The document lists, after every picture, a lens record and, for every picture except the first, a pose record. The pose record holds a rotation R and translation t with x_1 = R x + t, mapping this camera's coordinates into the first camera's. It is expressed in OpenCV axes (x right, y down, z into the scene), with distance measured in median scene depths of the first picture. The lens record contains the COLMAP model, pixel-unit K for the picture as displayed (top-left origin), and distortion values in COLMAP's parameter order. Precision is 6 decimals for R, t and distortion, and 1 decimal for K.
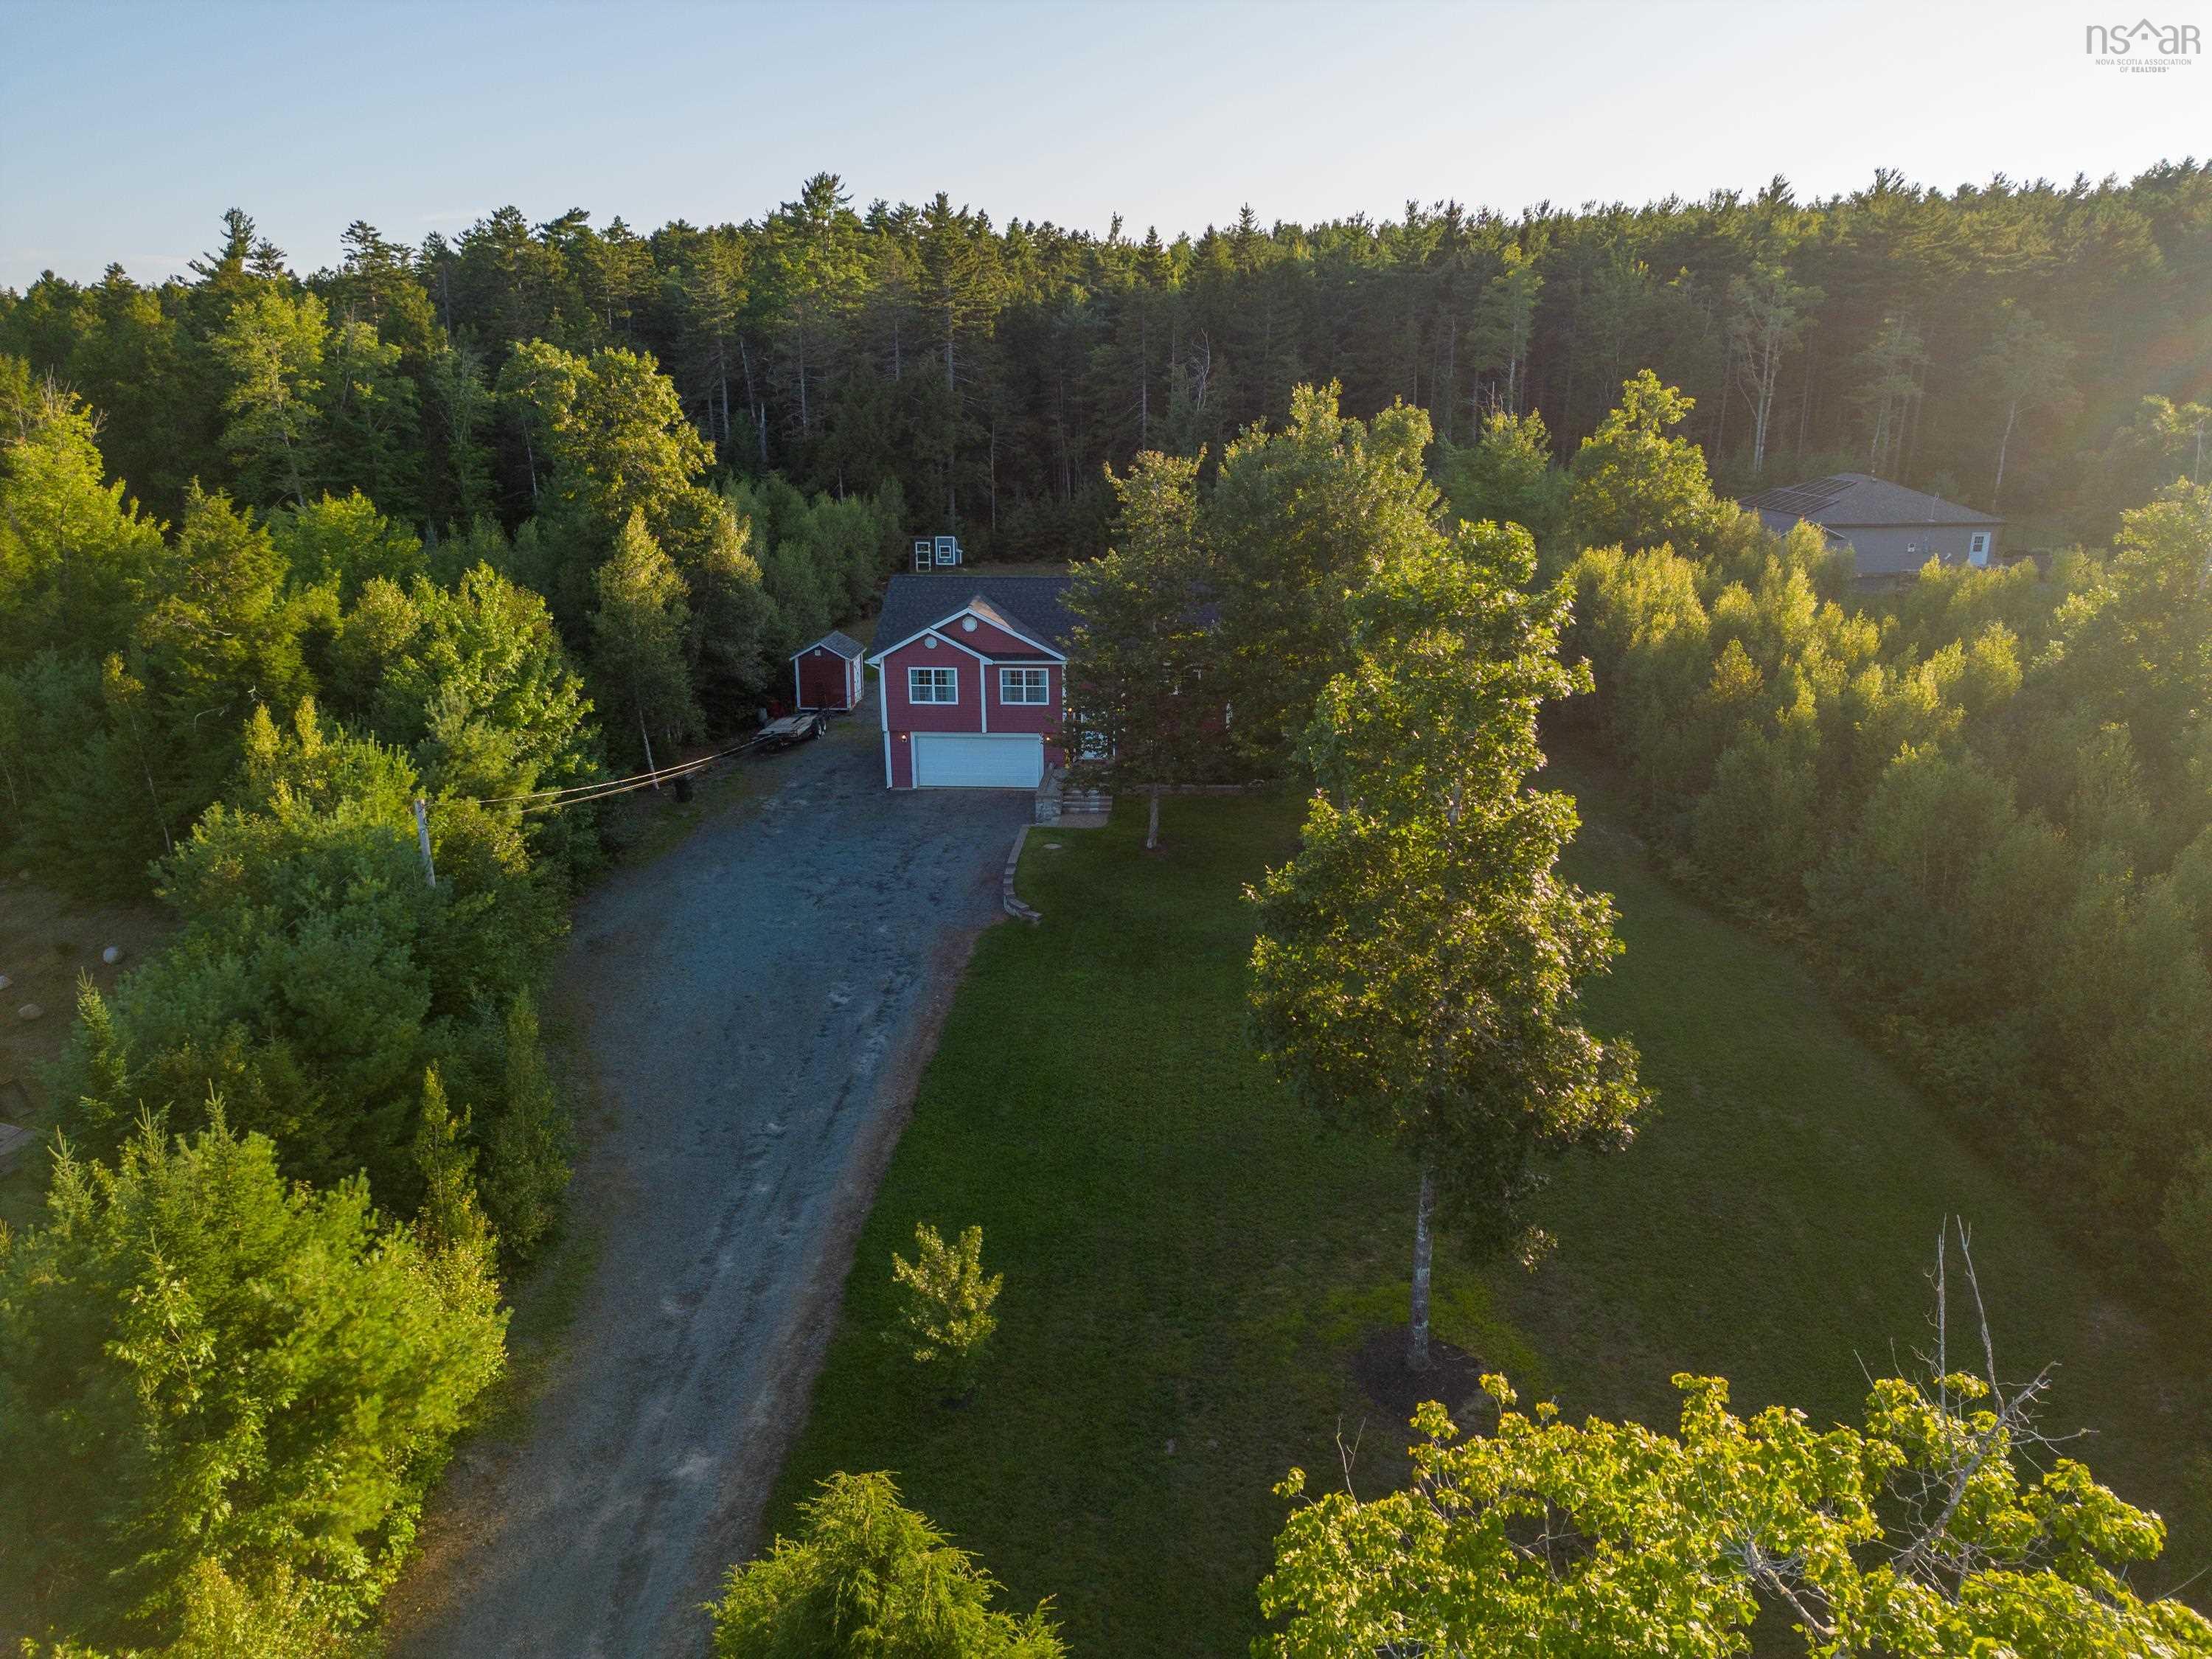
lens RADIAL K [[1554.5, 0, 1106.0], [0, 1554.5, 829.5], [0, 0, 1]] dist [0.065037, -0.054070]
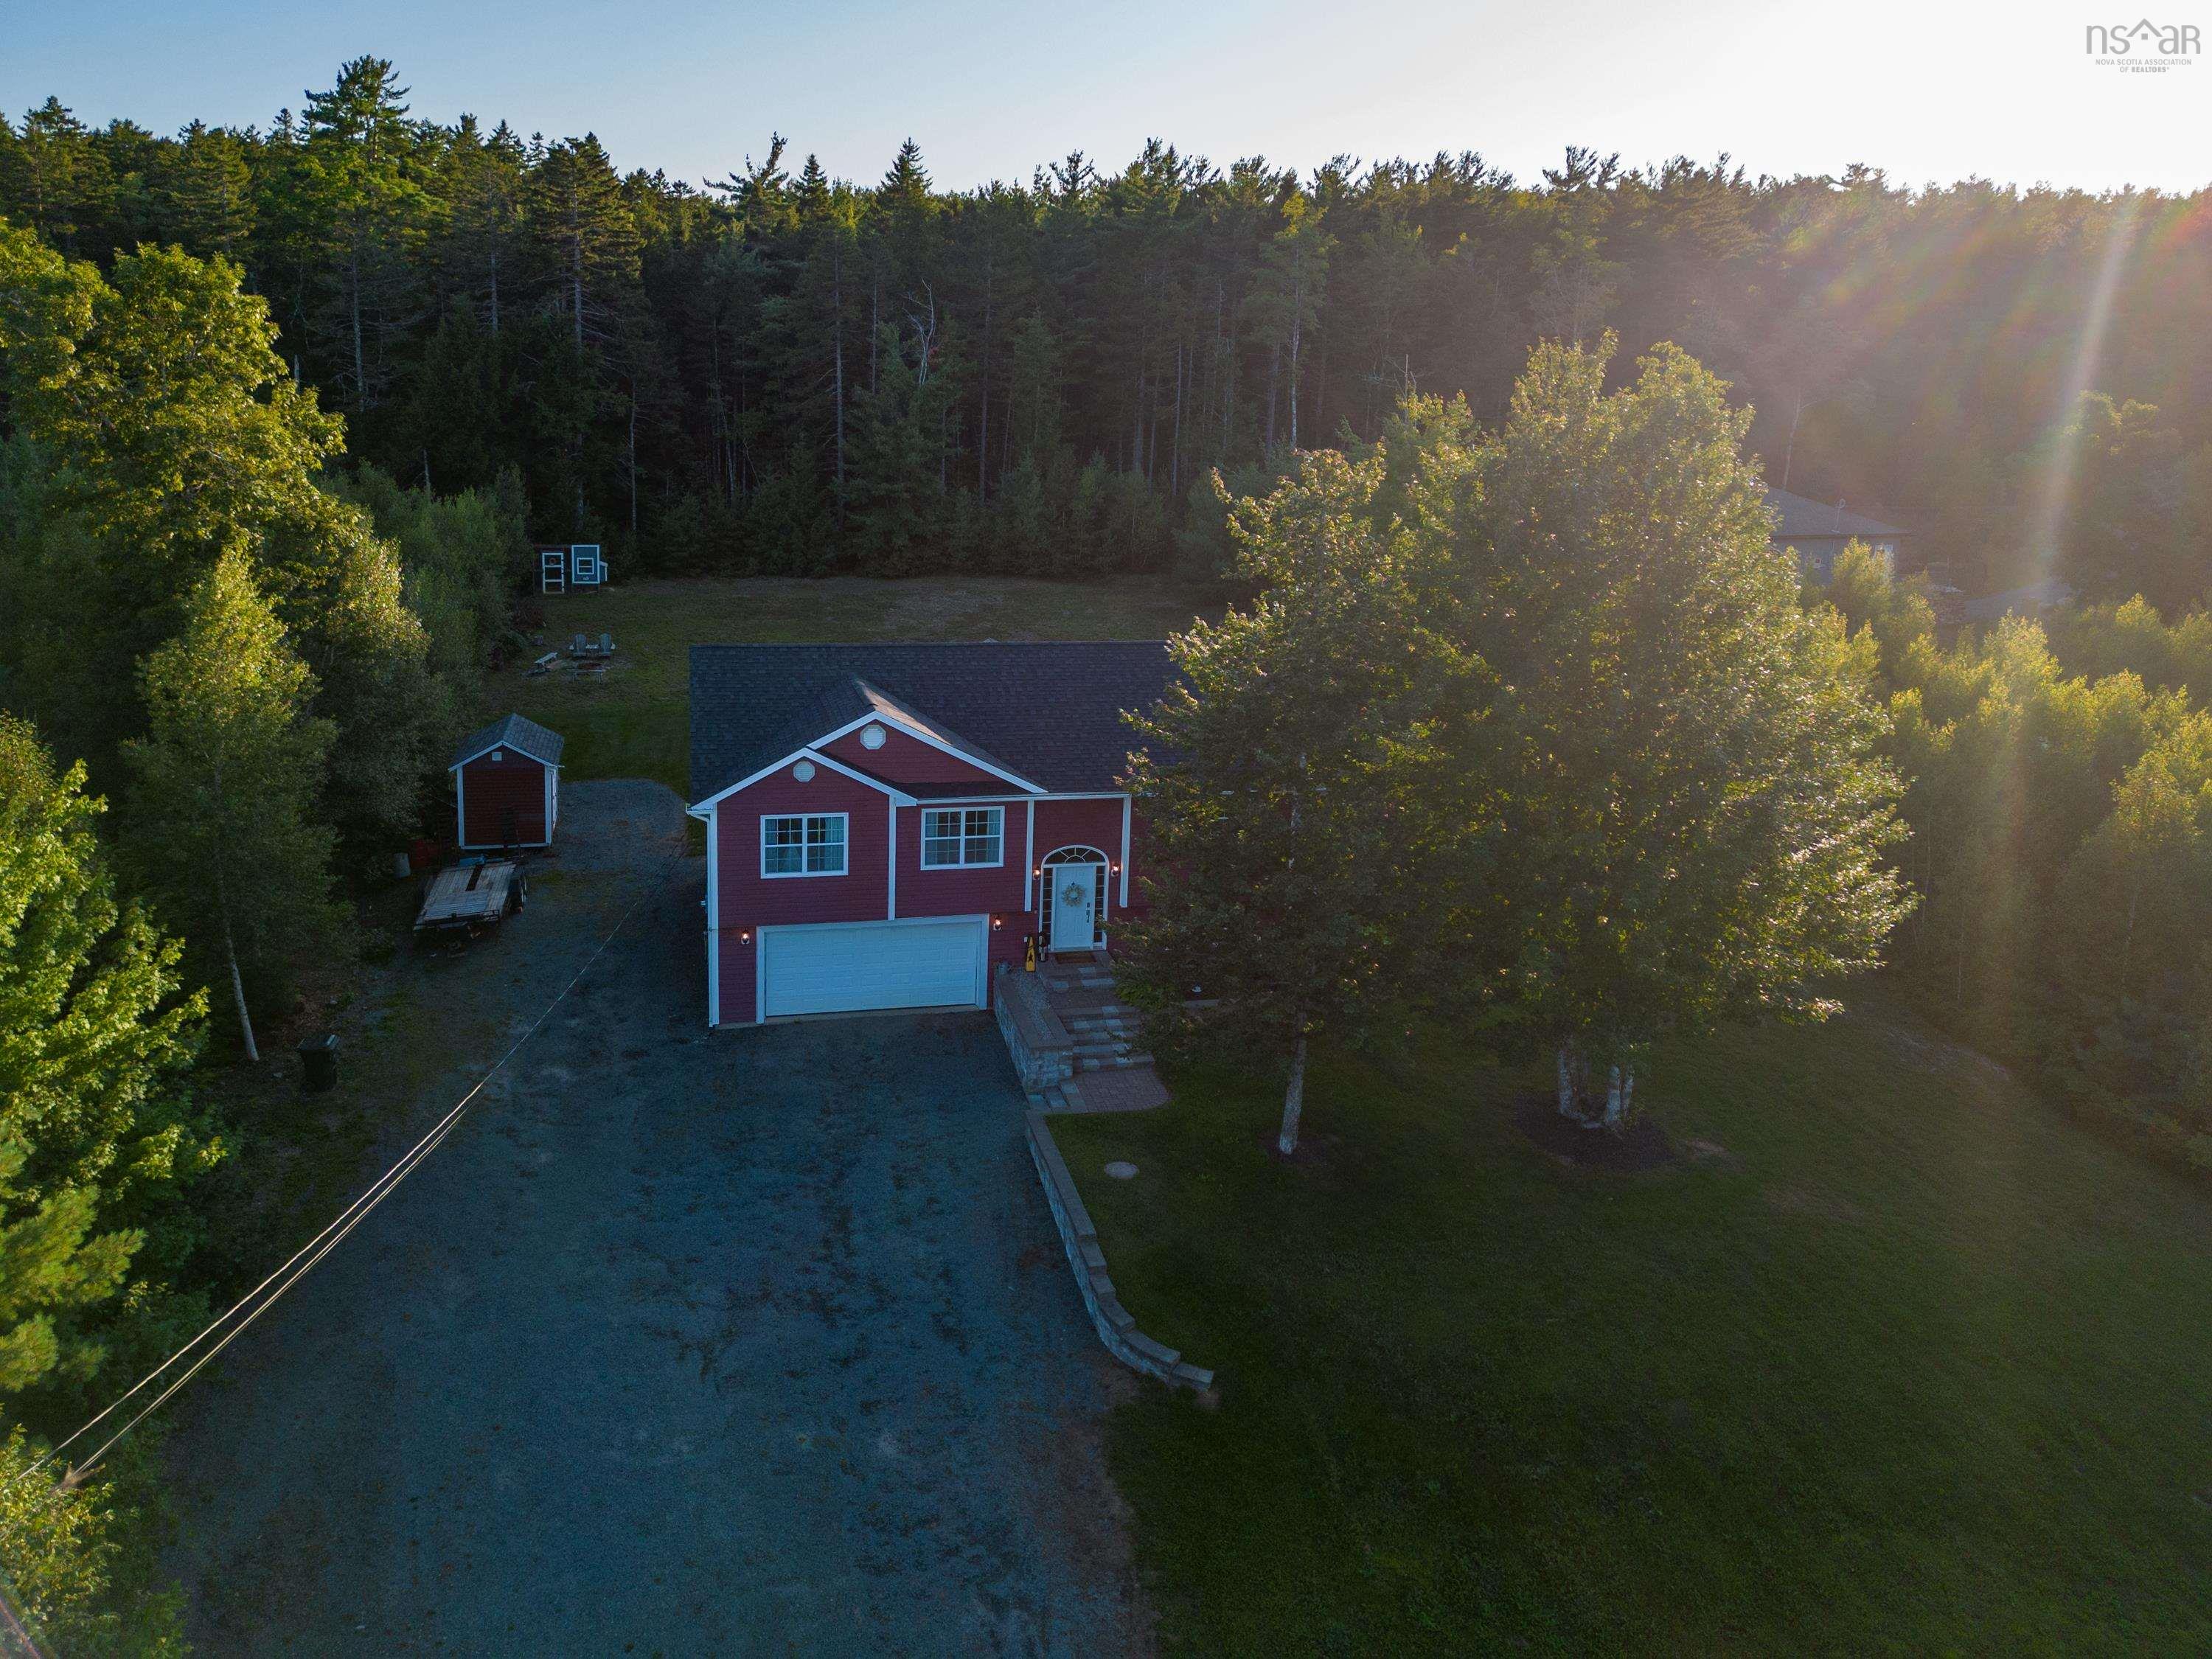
lens RADIAL K [[1605.0, 0, 1023.8], [0, 1605.0, 688.4], [0, 0, 1]] dist [0.064162, -0.067302]
pose [[0.963788, -0.027355, 0.265262, -0.177258], [0.047784, 0.996340, -0.070870, -0.098244], [-0.262353, 0.080979, 0.961568, 0.390702]]
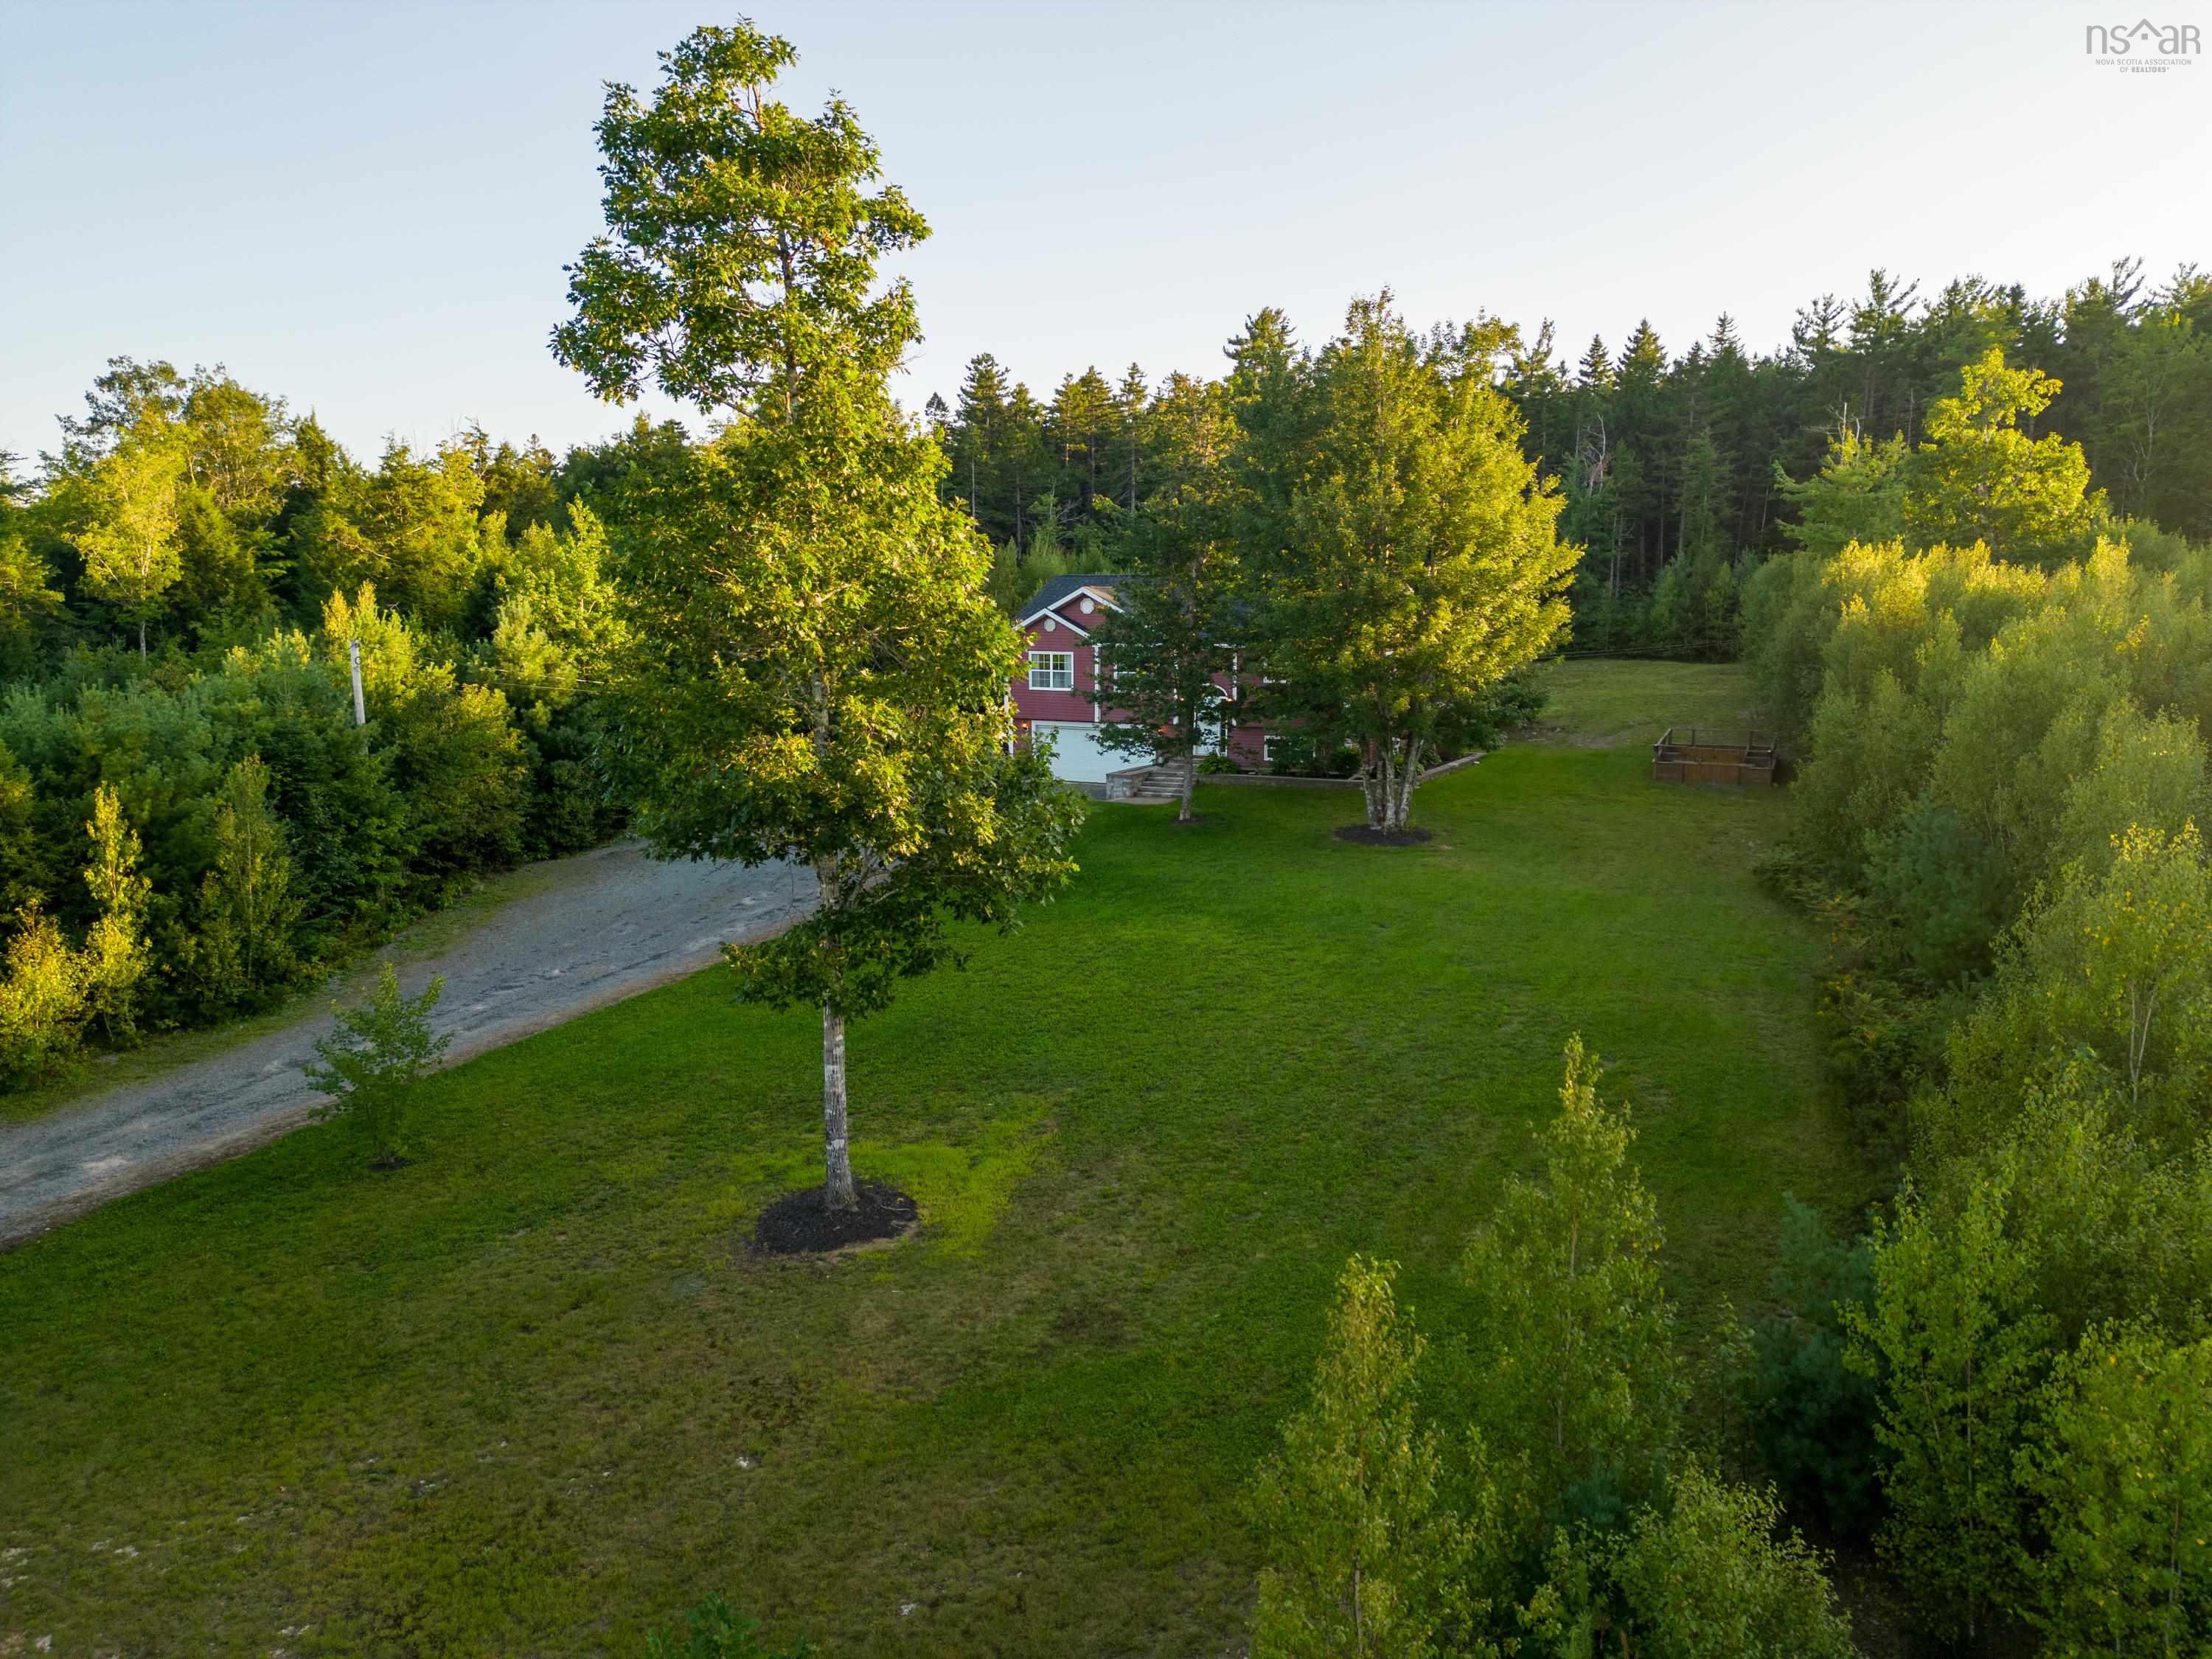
lens RADIAL K [[1554.5, 0, 1106.0], [0, 1554.5, 829.5], [0, 0, 1]] dist [0.065037, -0.054070]
pose [[0.915135, 0.060905, -0.398521, 0.293377], [-0.118522, 0.985483, -0.121556, 0.111389], [0.385332, 0.158474, 0.909068, 0.143234]]
